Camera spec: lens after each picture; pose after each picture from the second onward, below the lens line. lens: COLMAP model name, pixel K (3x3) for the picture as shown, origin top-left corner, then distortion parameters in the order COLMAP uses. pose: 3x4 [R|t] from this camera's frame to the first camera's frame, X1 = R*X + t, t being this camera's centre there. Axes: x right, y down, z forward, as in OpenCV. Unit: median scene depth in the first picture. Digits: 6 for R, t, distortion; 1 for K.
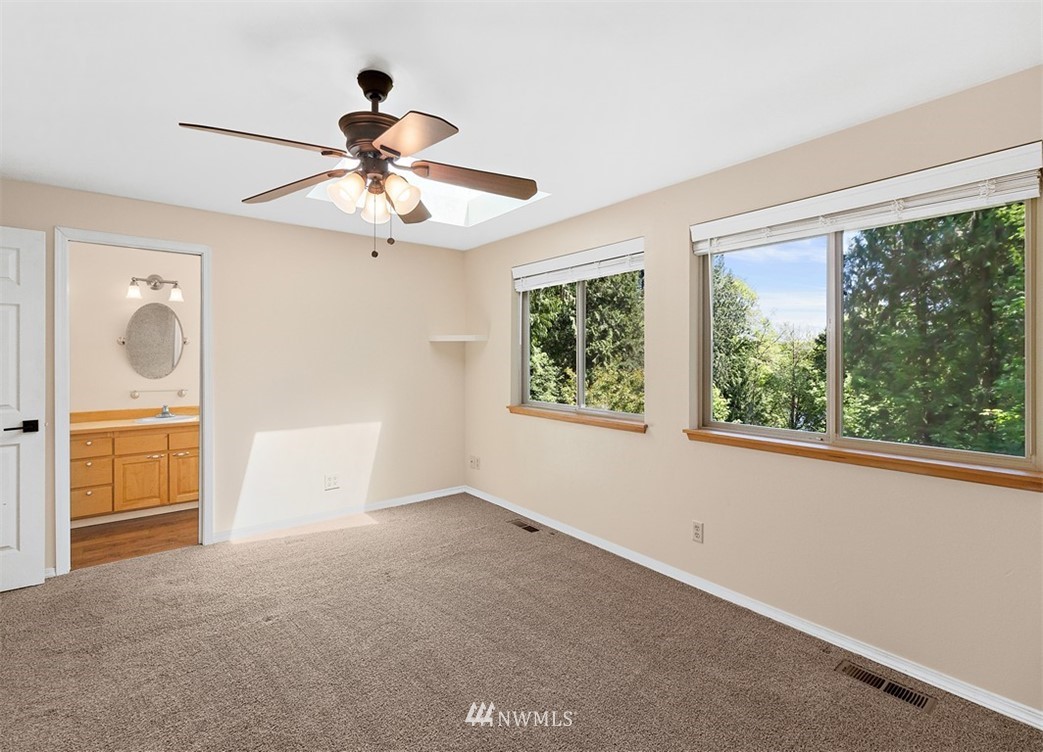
lens RADIAL K [[490.9, 0, 520.9], [0, 490.9, 357.1], [0, 0, 1]] dist [0.001767, -0.000026]
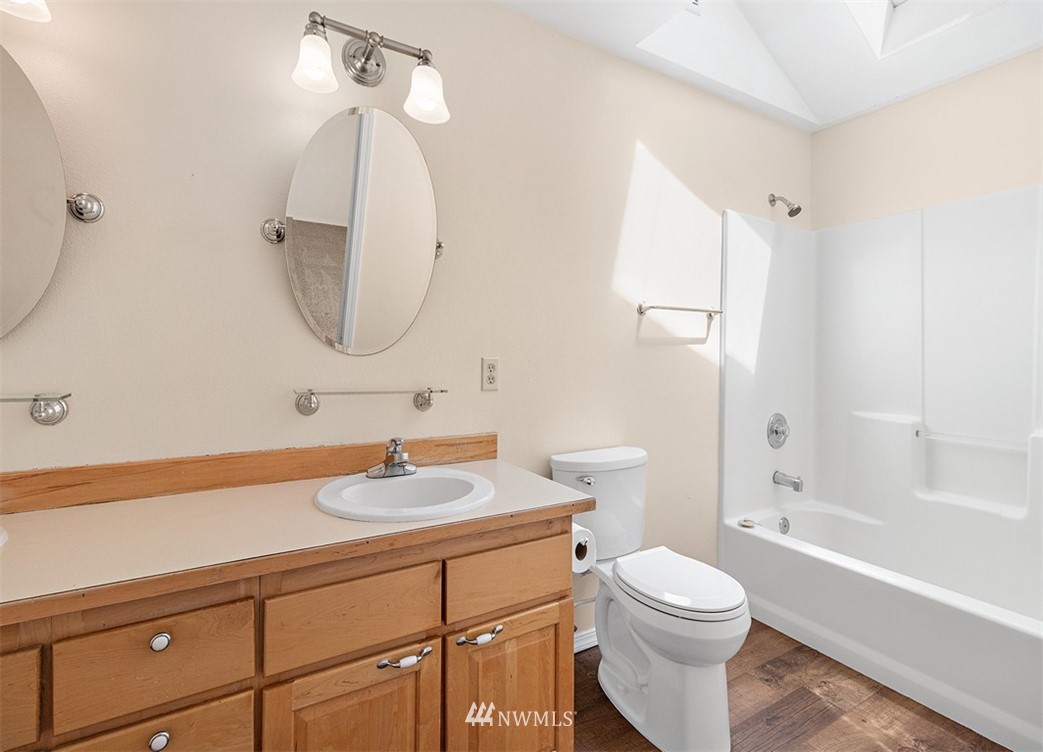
lens RADIAL K [[494.2, 0, 513.5], [0, 494.2, 350.4], [0, 0, 1]] dist [0.000391, 0.000186]
pose [[0.988297, 0.007298, -0.152367, -0.623075], [-0.008606, 0.999932, -0.007930, 0.045967], [0.152299, 0.009148, 0.988292, 0.725150]]
